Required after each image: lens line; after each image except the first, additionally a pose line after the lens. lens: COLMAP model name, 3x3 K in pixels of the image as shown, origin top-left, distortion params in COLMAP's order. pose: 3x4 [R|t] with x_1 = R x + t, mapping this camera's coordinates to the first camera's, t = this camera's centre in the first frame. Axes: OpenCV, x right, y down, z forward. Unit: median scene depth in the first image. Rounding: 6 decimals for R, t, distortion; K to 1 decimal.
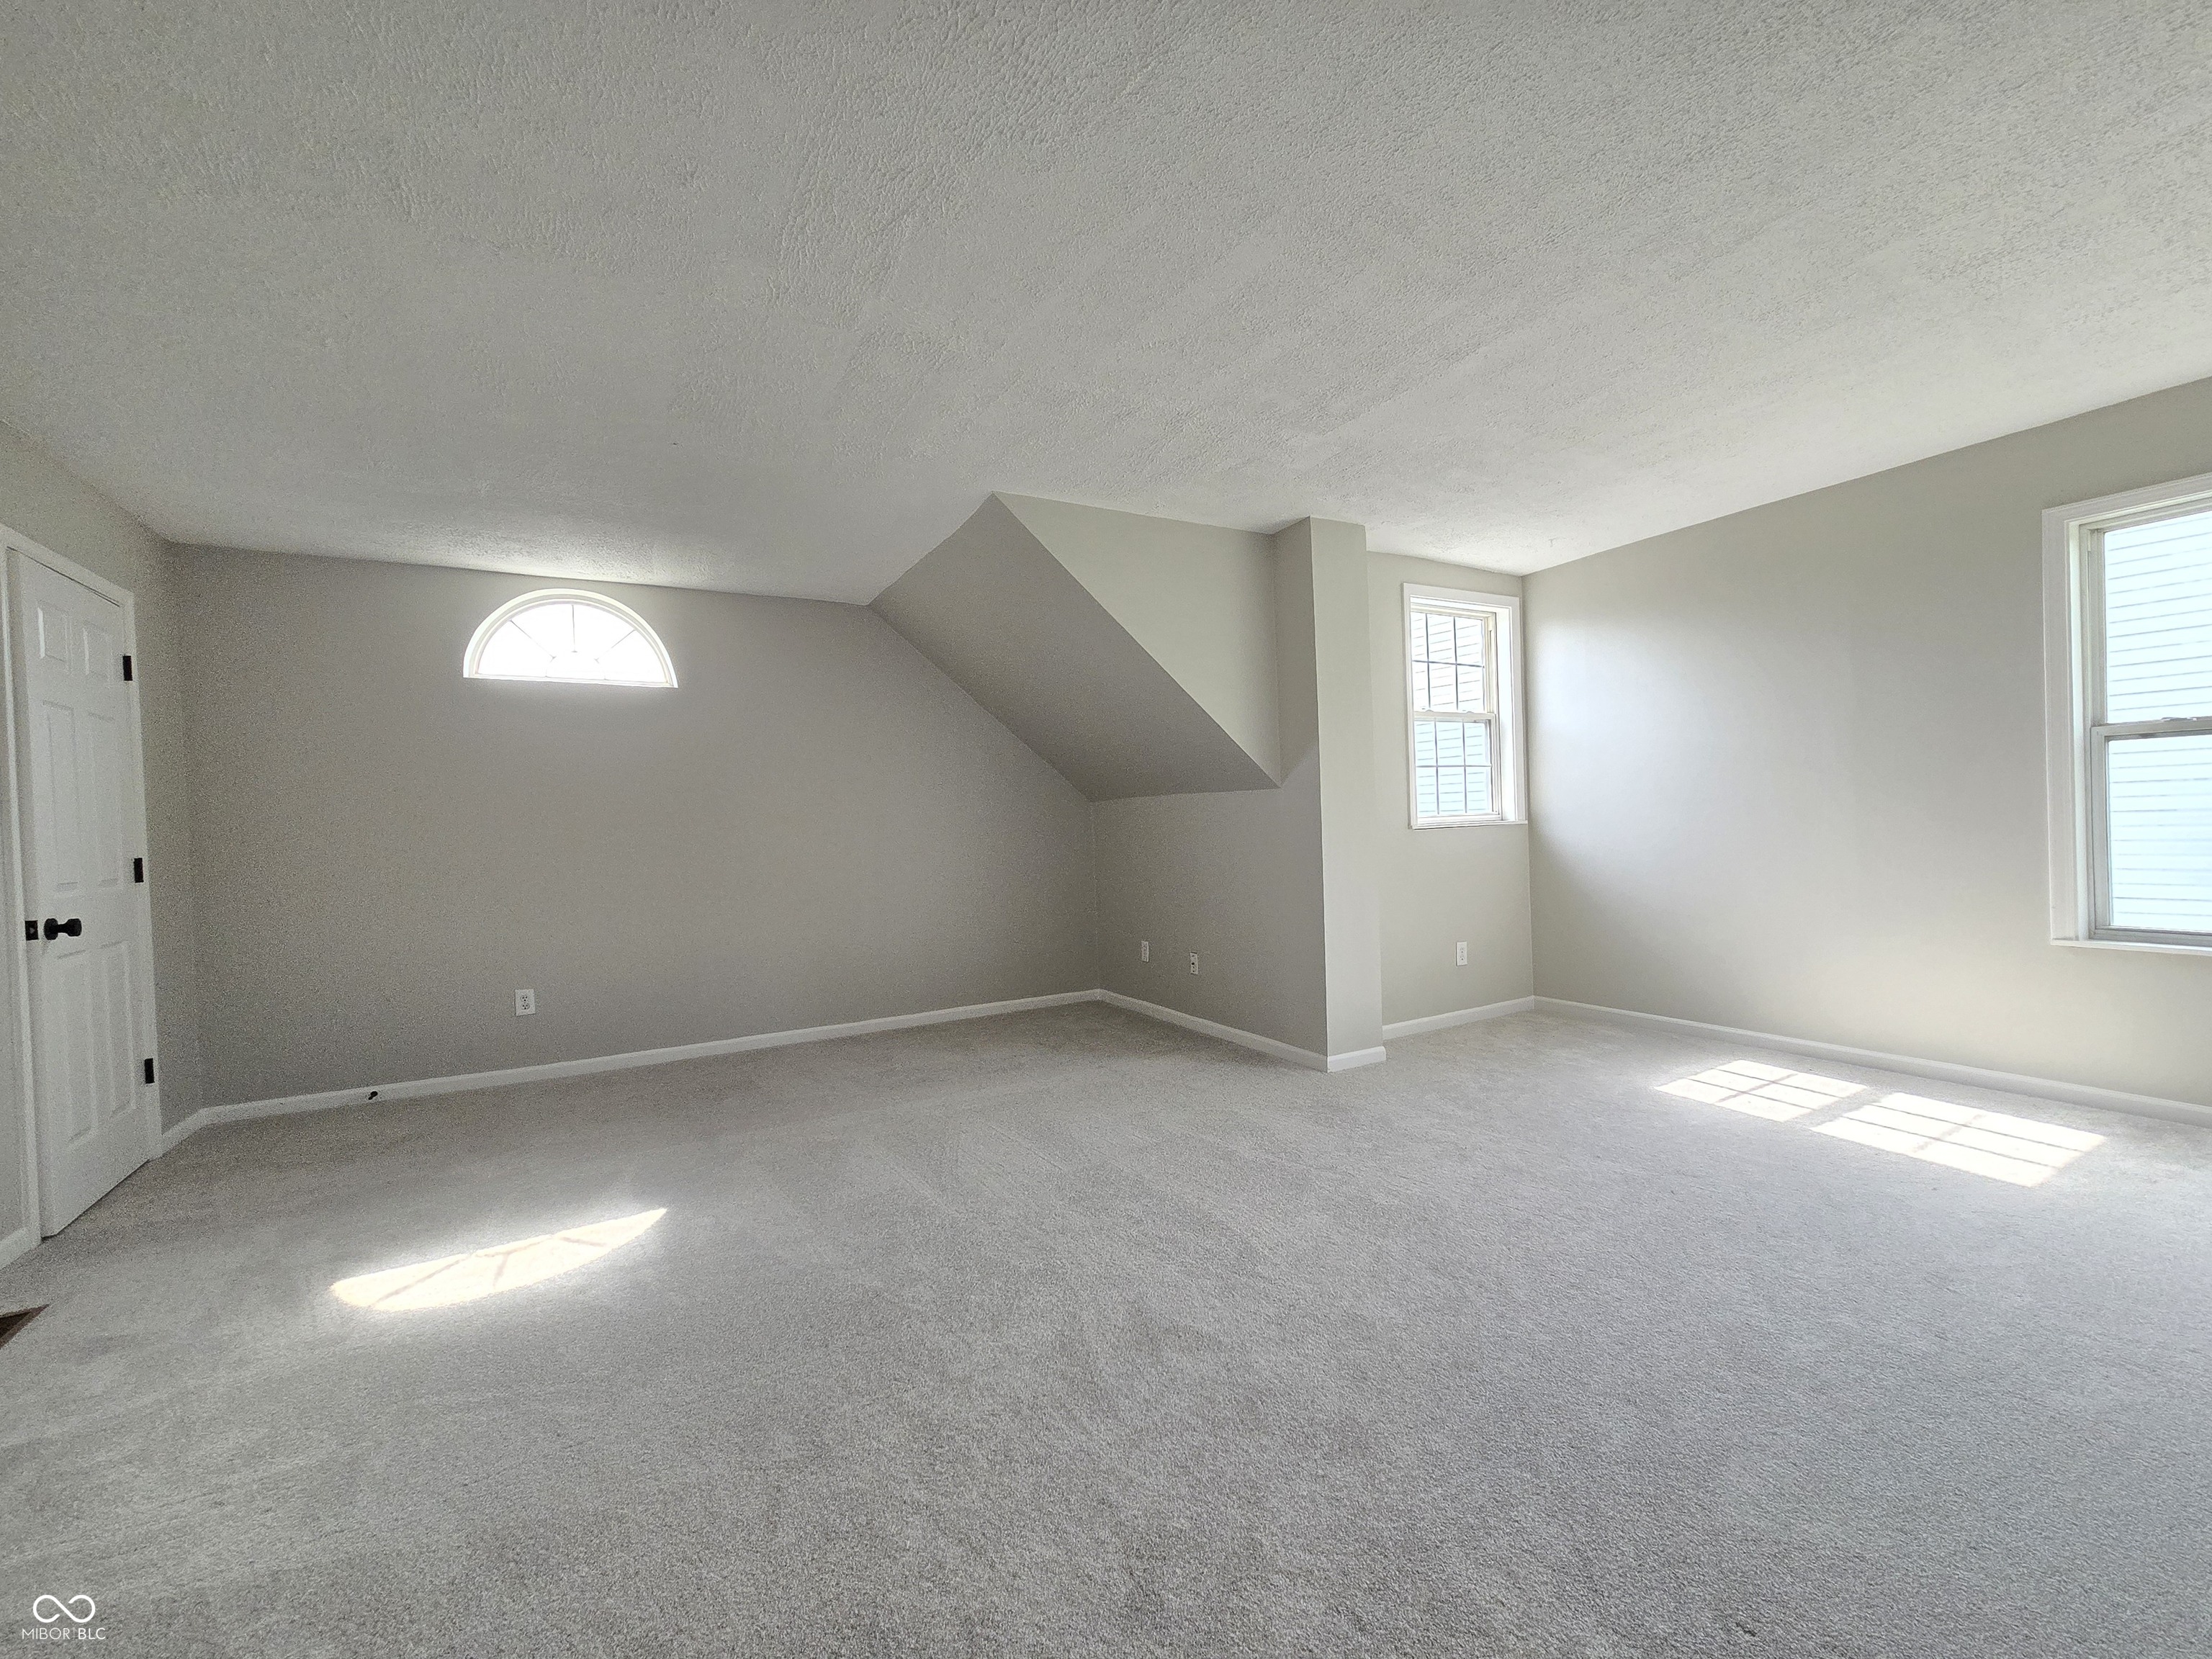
lens RADIAL K [[891.1, 0, 1111.8], [0, 891.1, 824.4], [0, 0, 1]] dist [-0.000548, -0.000041]
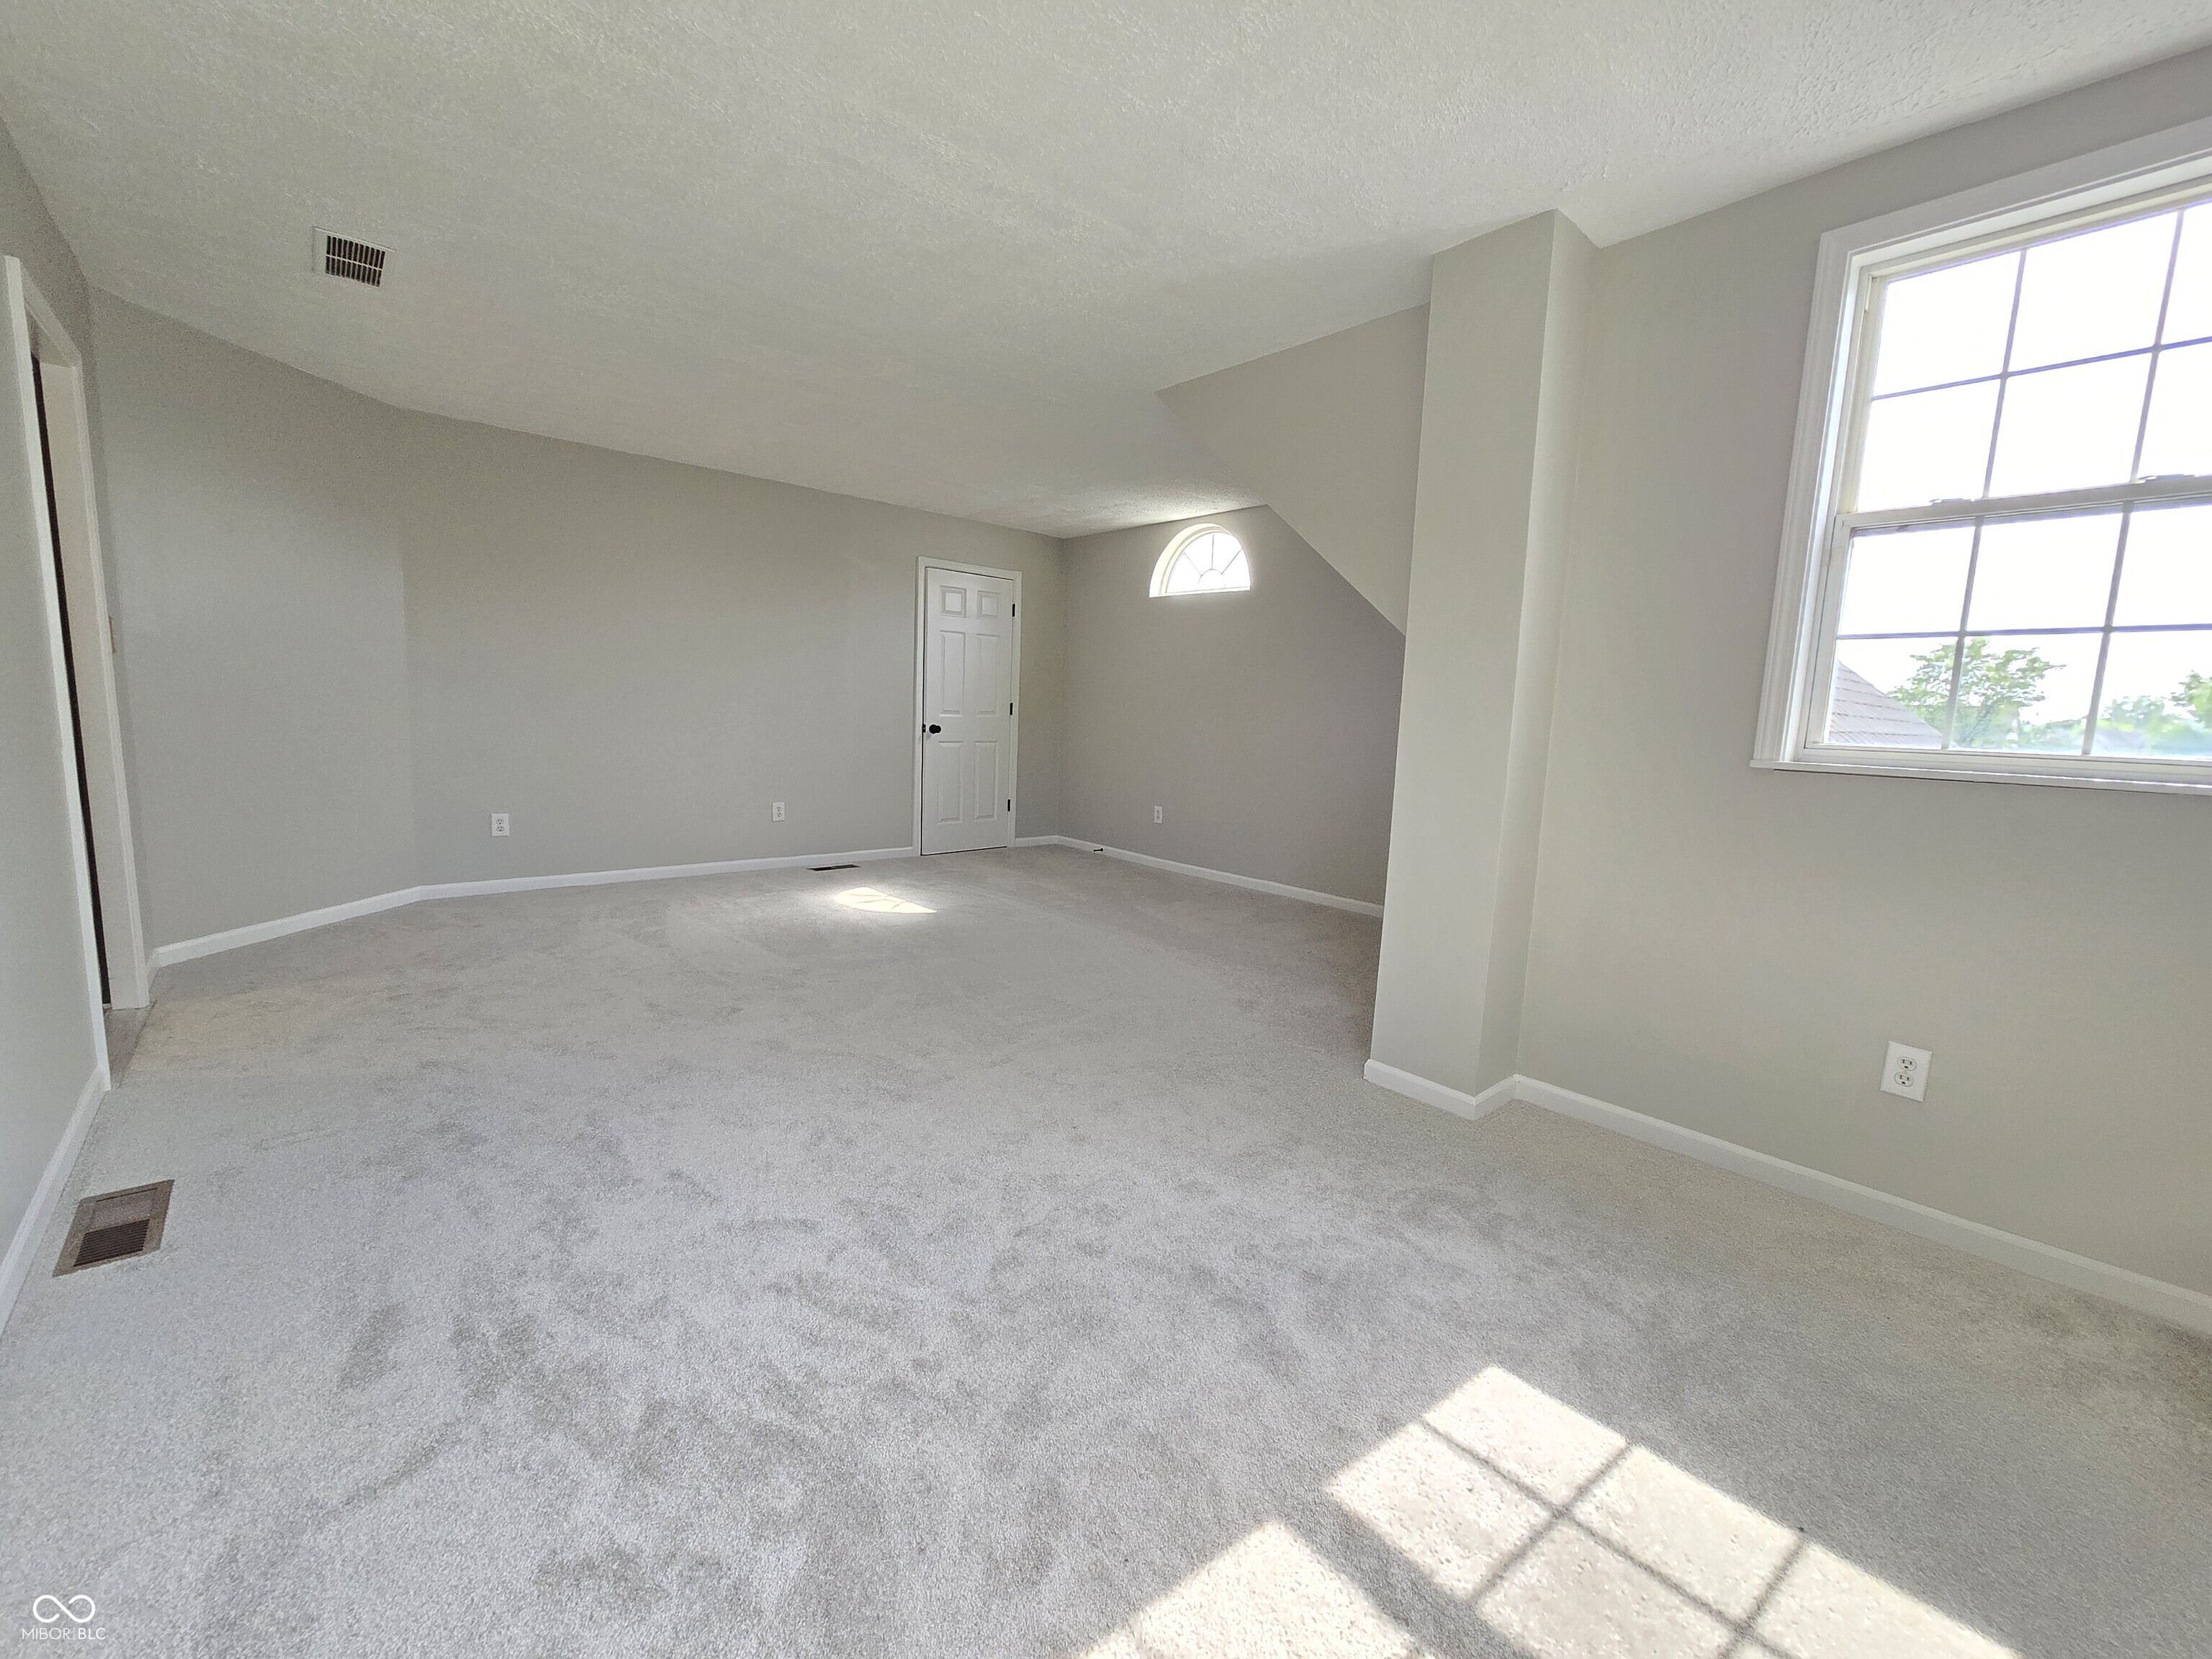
lens RADIAL K [[891.1, 0, 1111.8], [0, 891.1, 824.4], [0, 0, 1]] dist [-0.000548, -0.000041]
pose [[0.222865, 0.170952, -0.959743, 0.991865], [-0.050141, 0.985211, 0.163845, -0.036349], [0.973559, 0.011607, 0.228141, 0.737980]]
